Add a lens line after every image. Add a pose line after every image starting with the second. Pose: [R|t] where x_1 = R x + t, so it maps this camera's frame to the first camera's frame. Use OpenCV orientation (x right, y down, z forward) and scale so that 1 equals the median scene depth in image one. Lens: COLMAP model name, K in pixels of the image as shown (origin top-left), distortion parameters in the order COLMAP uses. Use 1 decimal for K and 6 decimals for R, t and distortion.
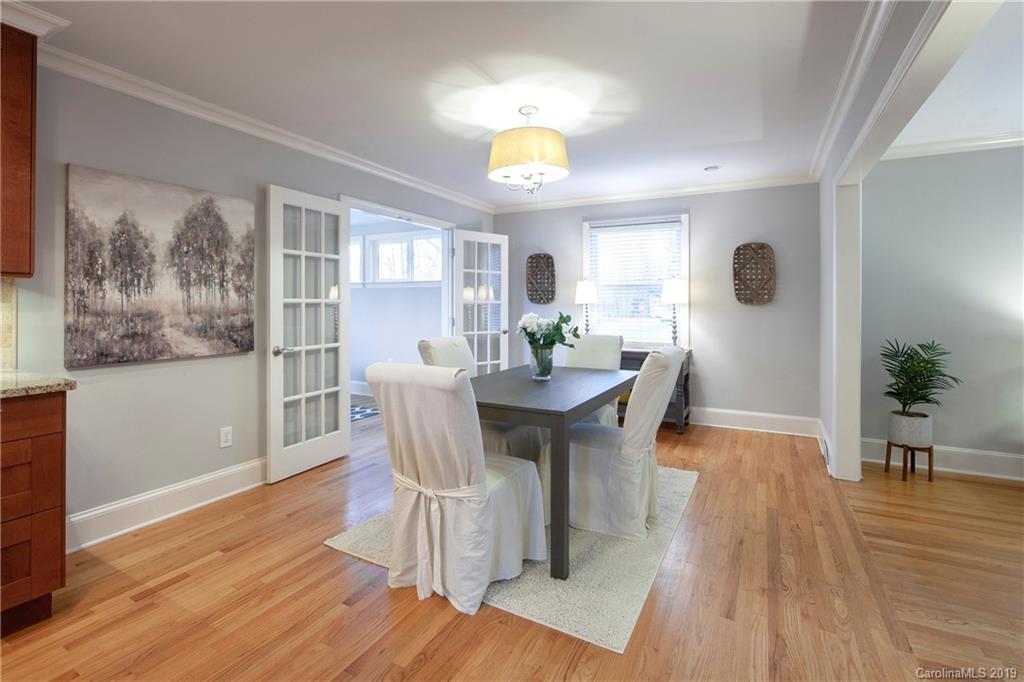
lens RADIAL K [[430.2, 0, 547.0], [0, 430.2, 304.2], [0, 0, 1]] dist [-0.010549, 0.000130]
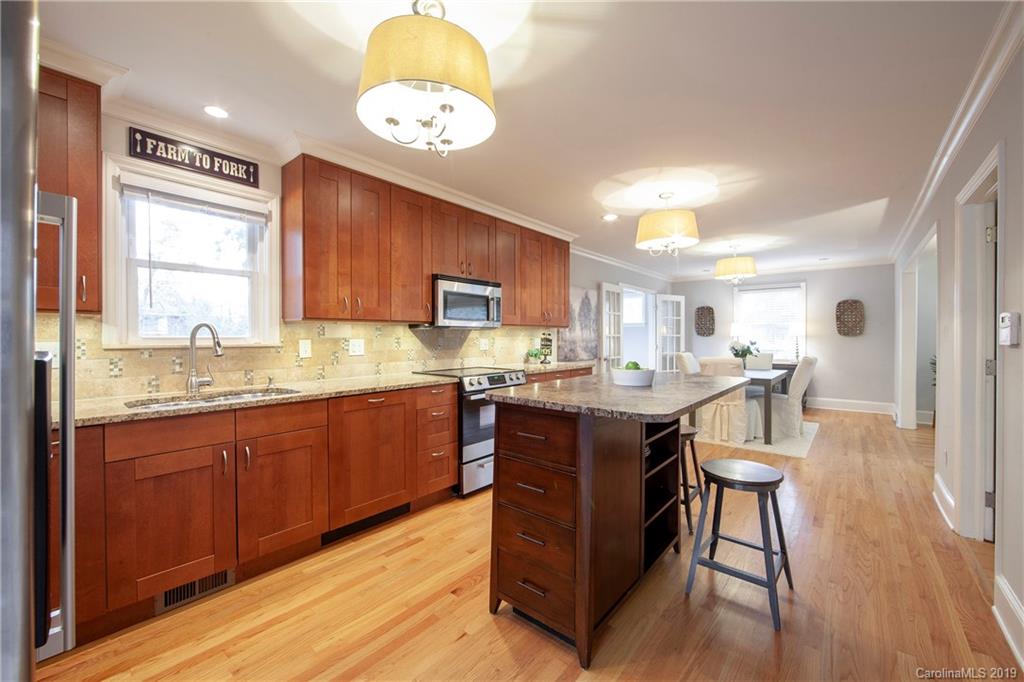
lens RADIAL K [[429.8, 0, 515.1], [0, 429.8, 342.7], [0, 0, 1]] dist [-0.002583, 0.000625]
pose [[0.982447, -0.002637, -0.186523, -0.551091], [0.005094, 0.999906, 0.012694, -0.001287], [0.186472, -0.013422, 0.982369, -1.004869]]
